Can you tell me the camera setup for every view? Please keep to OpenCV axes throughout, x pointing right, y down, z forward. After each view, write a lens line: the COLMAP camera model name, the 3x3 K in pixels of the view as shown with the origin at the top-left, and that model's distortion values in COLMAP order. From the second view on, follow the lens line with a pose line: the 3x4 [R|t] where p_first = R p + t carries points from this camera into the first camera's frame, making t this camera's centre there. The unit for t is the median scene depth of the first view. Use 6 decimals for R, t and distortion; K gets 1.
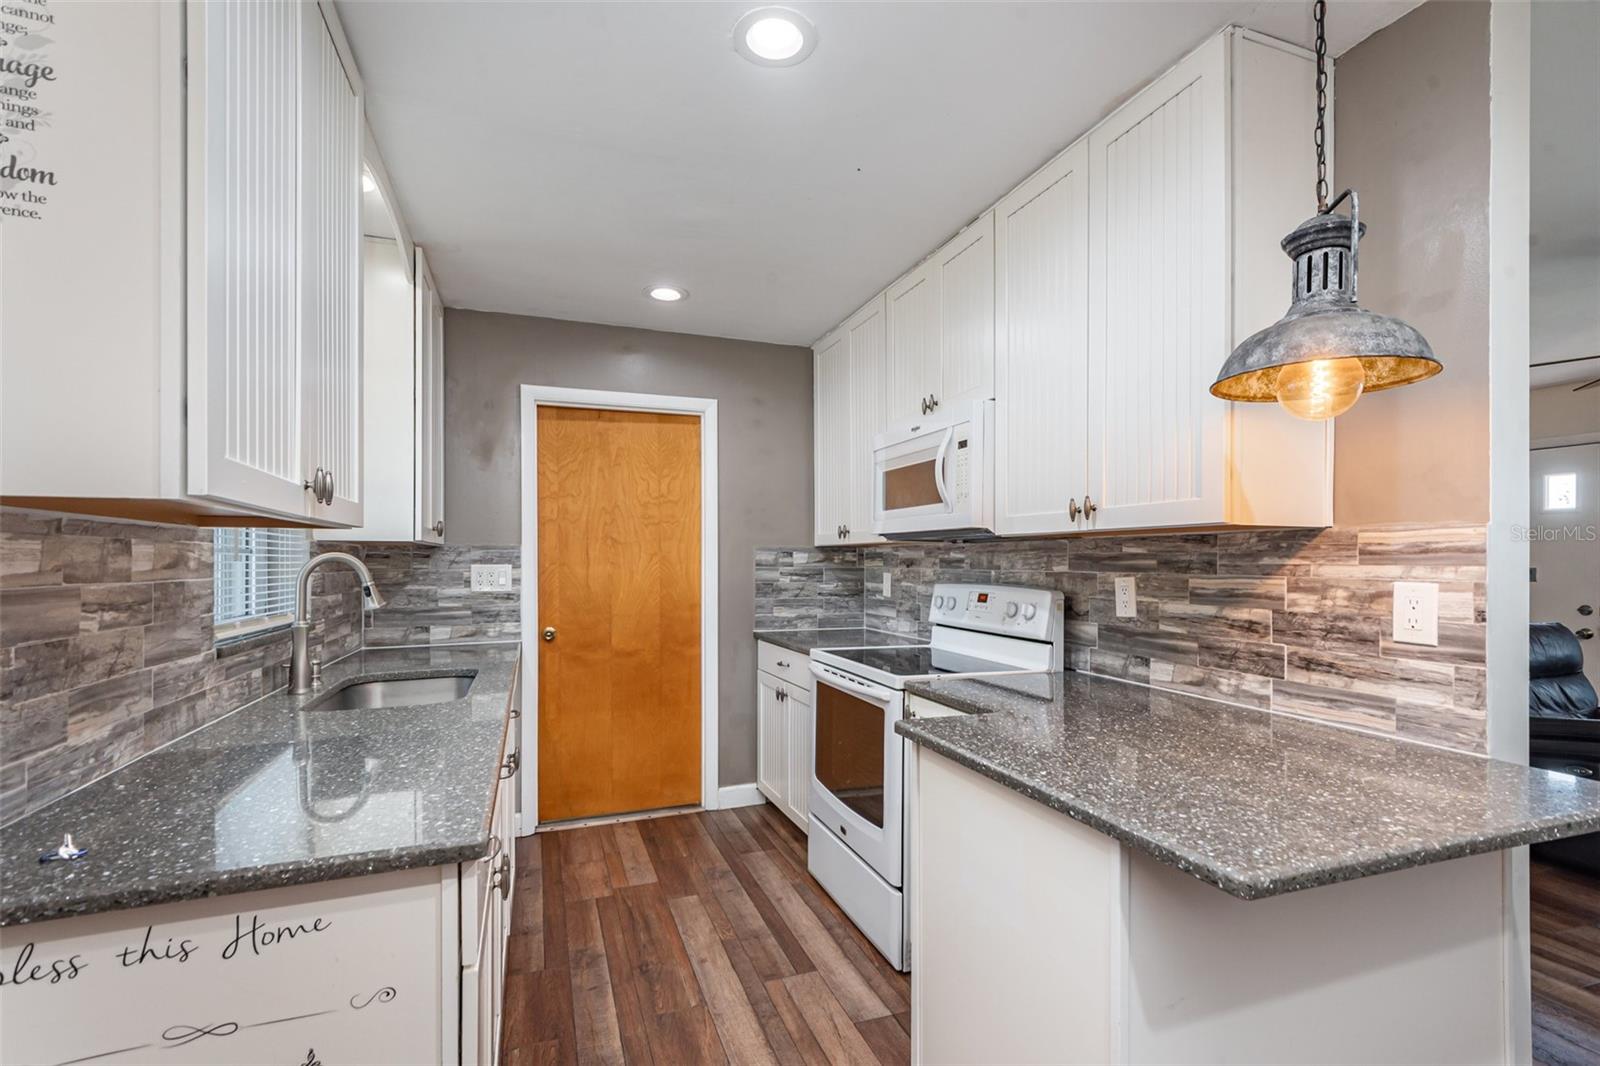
lens RADIAL K [[725.0, 0, 809.0], [0, 725.0, 556.8], [0, 0, 1]] dist [0.013889, -0.003104]
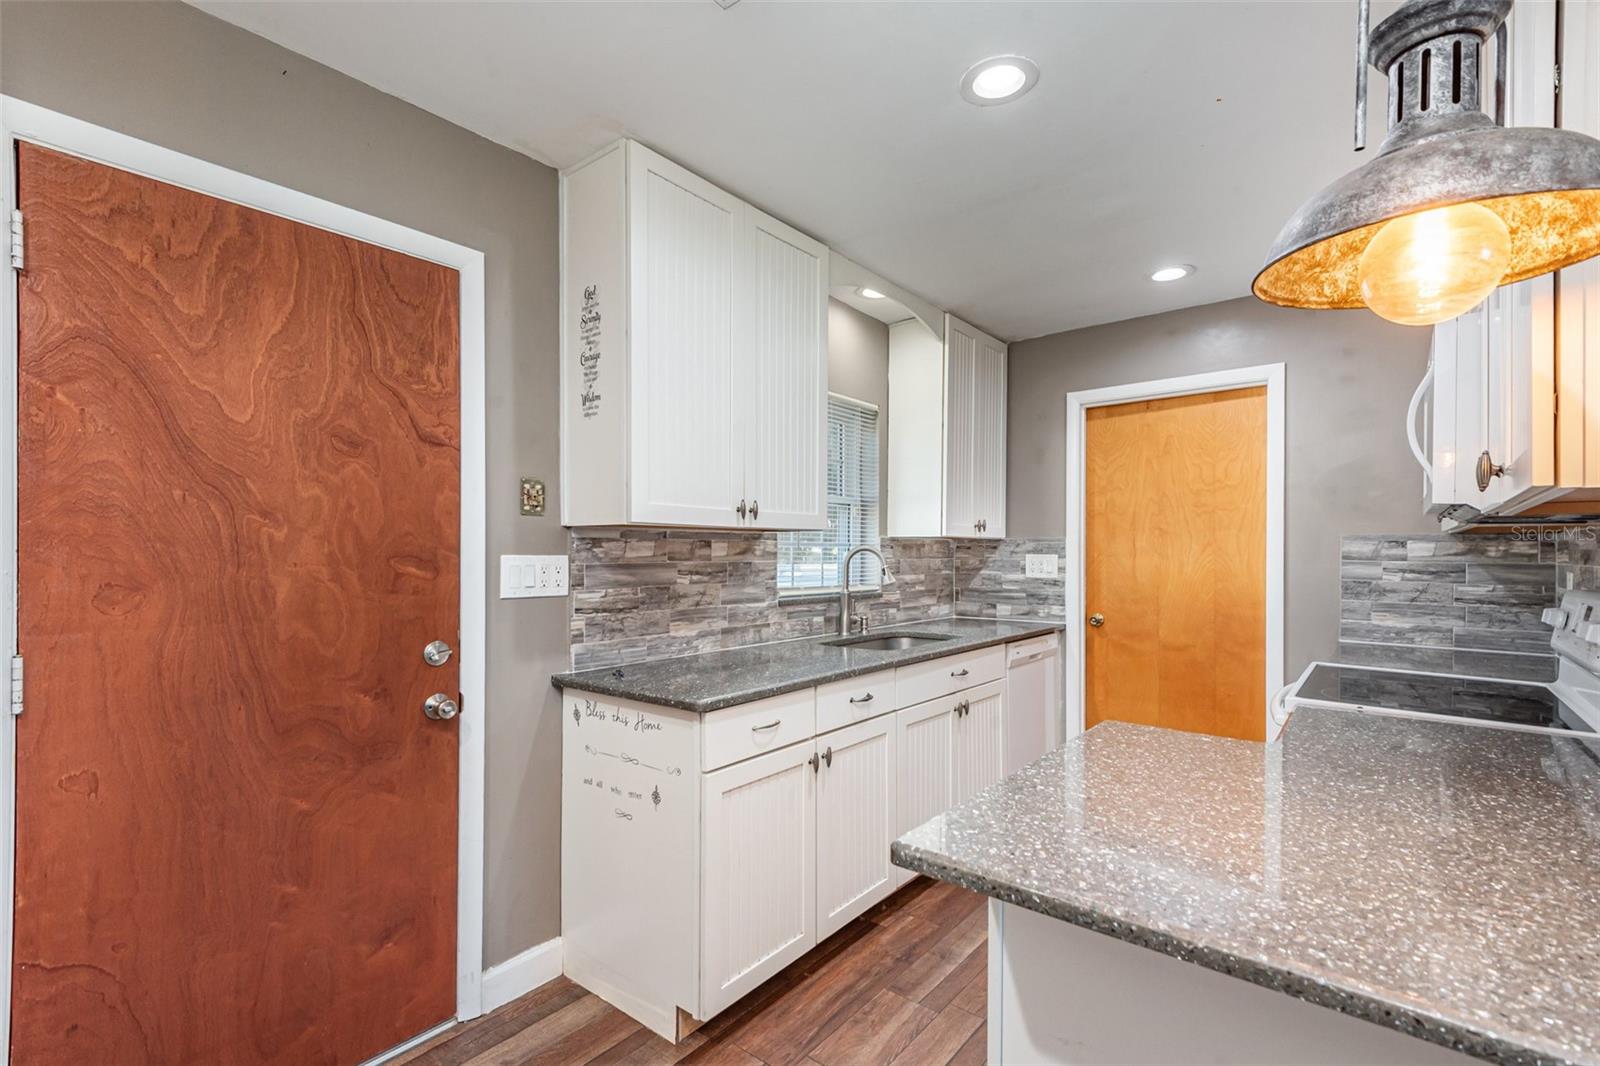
lens RADIAL K [[725.0, 0, 797.0], [0, 725.0, 544.7], [0, 0, 1]] dist [0.013889, -0.003104]
pose [[0.496905, -0.003720, -0.867797, 0.368777], [0.001325, 0.999993, -0.003528, -0.001358], [0.867804, 0.000604, 0.496906, 0.089230]]
